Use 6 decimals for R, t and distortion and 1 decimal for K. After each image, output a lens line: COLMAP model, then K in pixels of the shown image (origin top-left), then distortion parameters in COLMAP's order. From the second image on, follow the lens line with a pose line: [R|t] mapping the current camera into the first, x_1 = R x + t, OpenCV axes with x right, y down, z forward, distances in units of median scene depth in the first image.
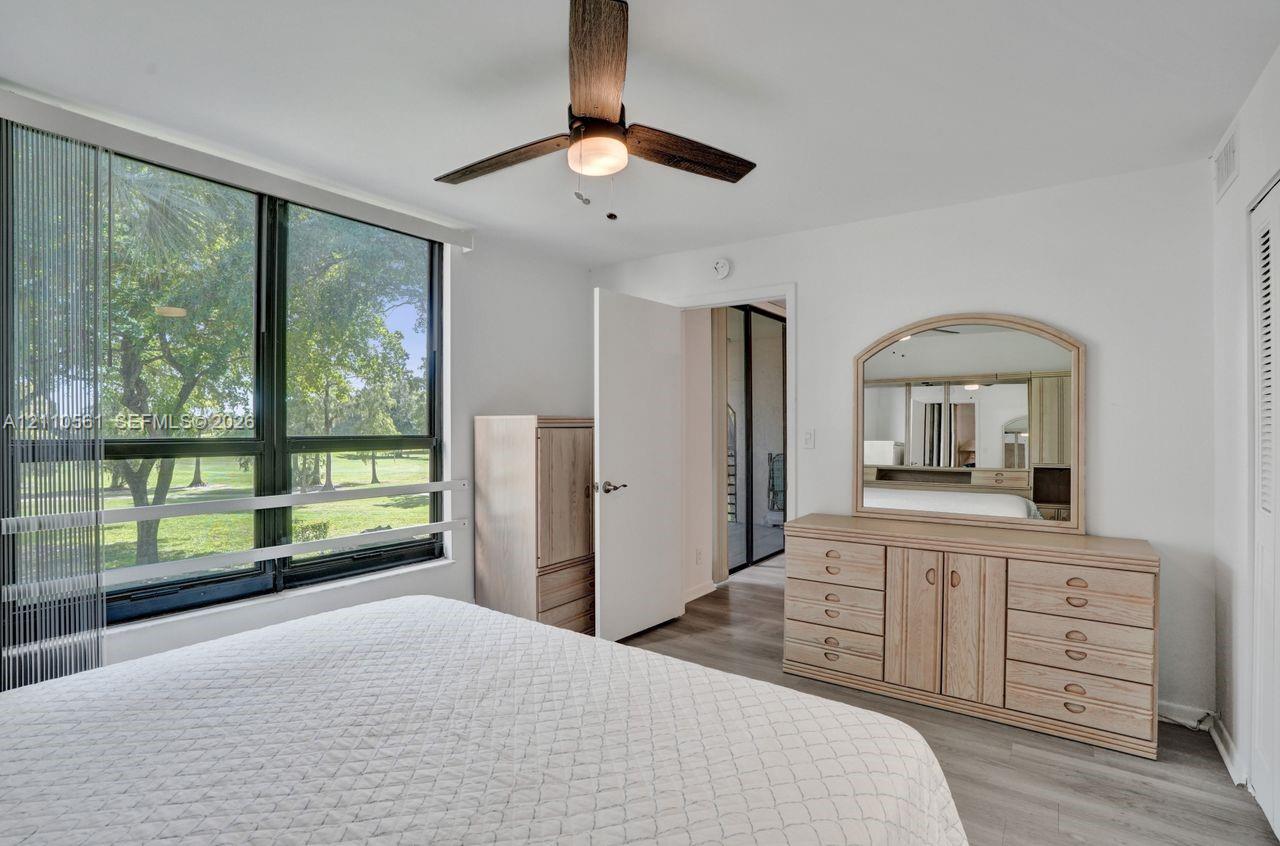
lens RADIAL K [[606.5, 0, 639.6], [0, 606.5, 417.7], [0, 0, 1]] dist [-0.050557, 0.025287]
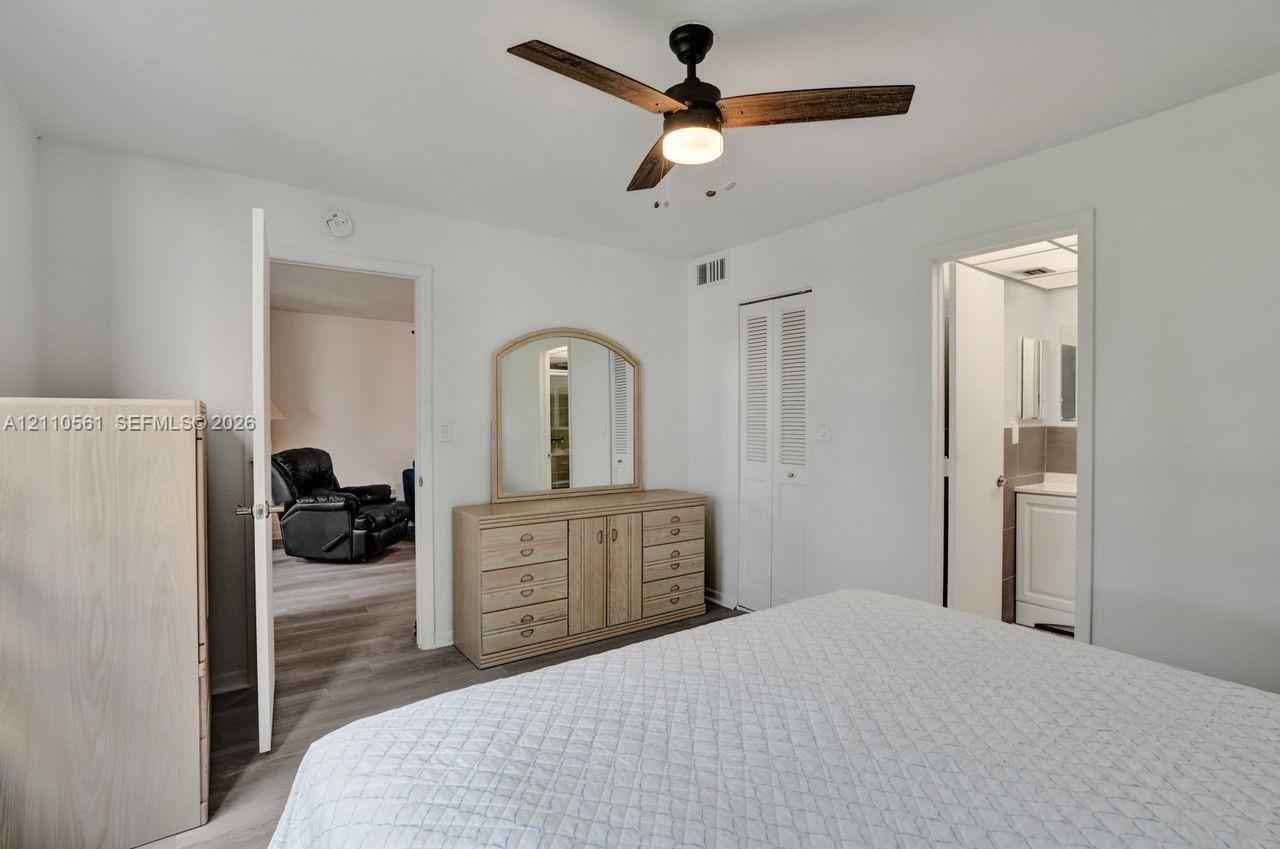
lens RADIAL K [[606.5, 0, 639.6], [0, 606.5, 419.2], [0, 0, 1]] dist [-0.050557, 0.025287]
pose [[0.333358, -0.001447, 0.942799, -0.675885], [-0.009018, 0.999948, 0.004724, 0.009883], [-0.942757, -0.010077, 0.333328, 0.491693]]
